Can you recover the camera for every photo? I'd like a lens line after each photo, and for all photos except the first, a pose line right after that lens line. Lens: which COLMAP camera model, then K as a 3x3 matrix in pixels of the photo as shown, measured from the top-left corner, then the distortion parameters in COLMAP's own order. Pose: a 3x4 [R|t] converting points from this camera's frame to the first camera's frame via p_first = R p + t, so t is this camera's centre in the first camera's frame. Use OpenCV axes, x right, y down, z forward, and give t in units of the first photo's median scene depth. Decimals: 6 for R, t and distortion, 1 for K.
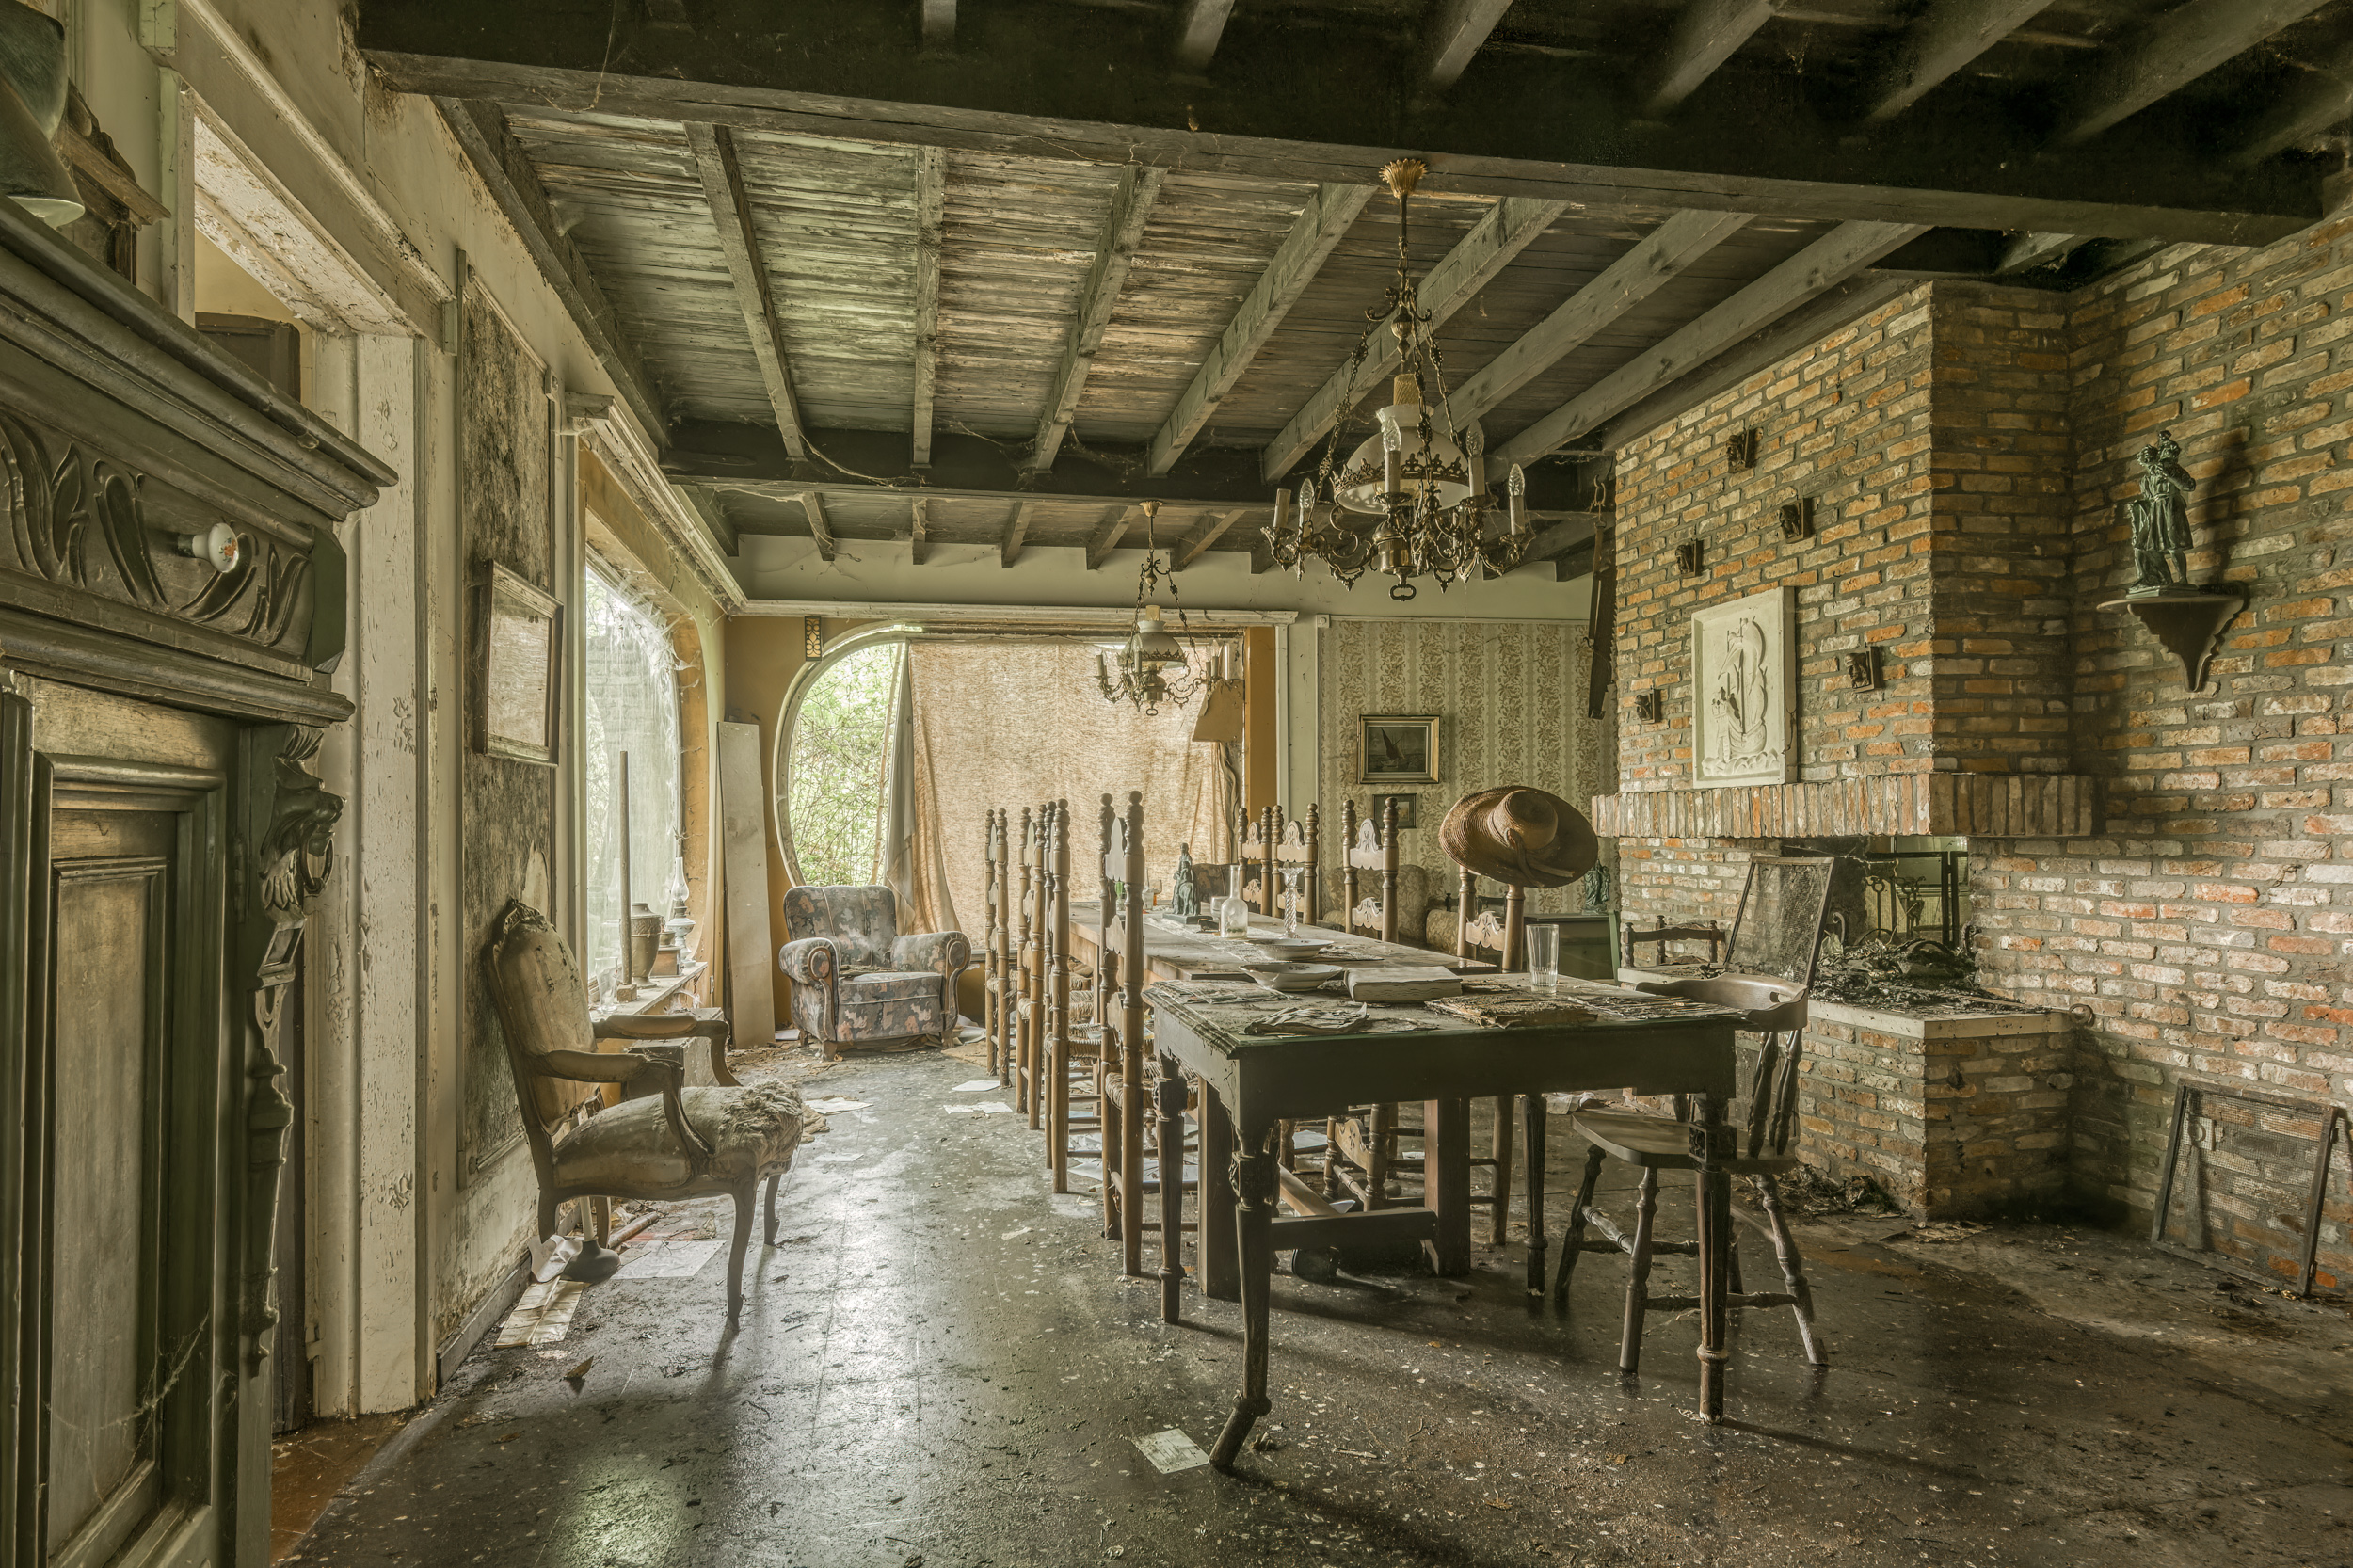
lens RADIAL K [[1335.1, 0, 1108.8], [0, 1335.1, 932.0], [0, 0, 1]] dist [0.017780, 0.000840]
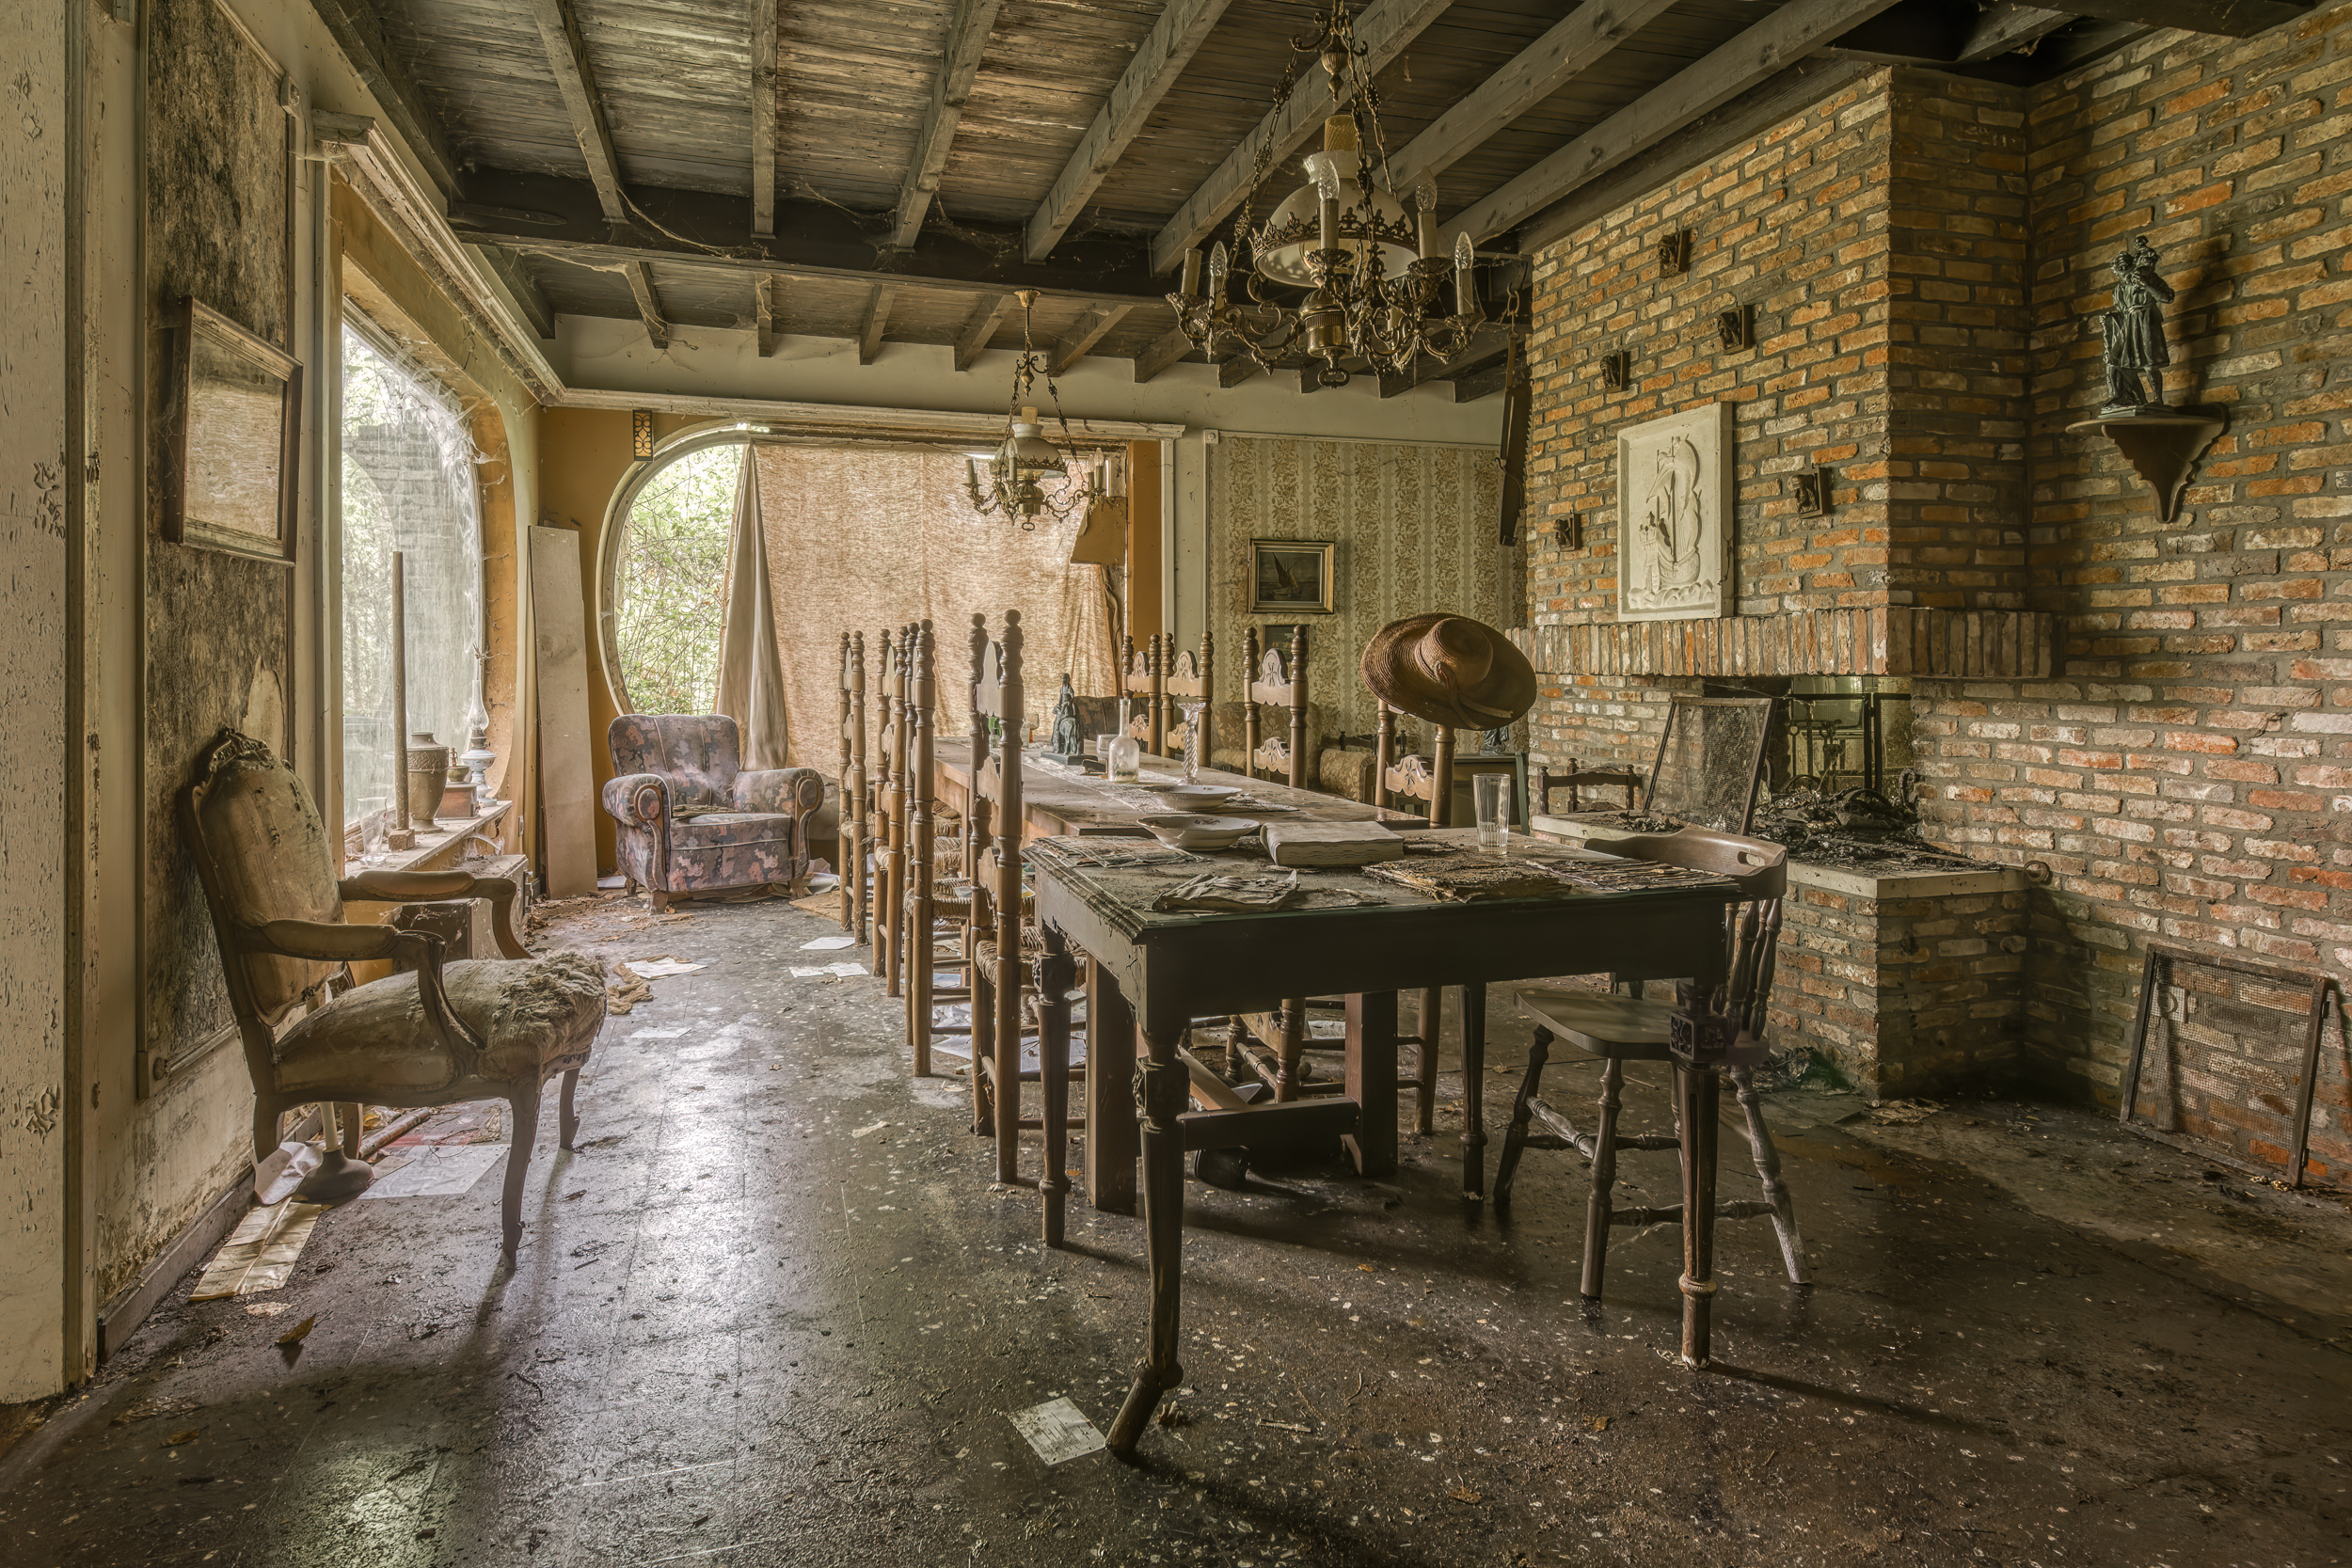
lens RADIAL K [[1337.2, 0, 1136.2], [0, 1337.2, 802.2], [0, 0, 1]] dist [0.027751, -0.000873]
pose [[0.992949, 0.003904, 0.118475, -0.002321], [-0.007290, 0.999577, 0.028156, -0.007426], [-0.118315, -0.028821, 0.992558, 0.134864]]
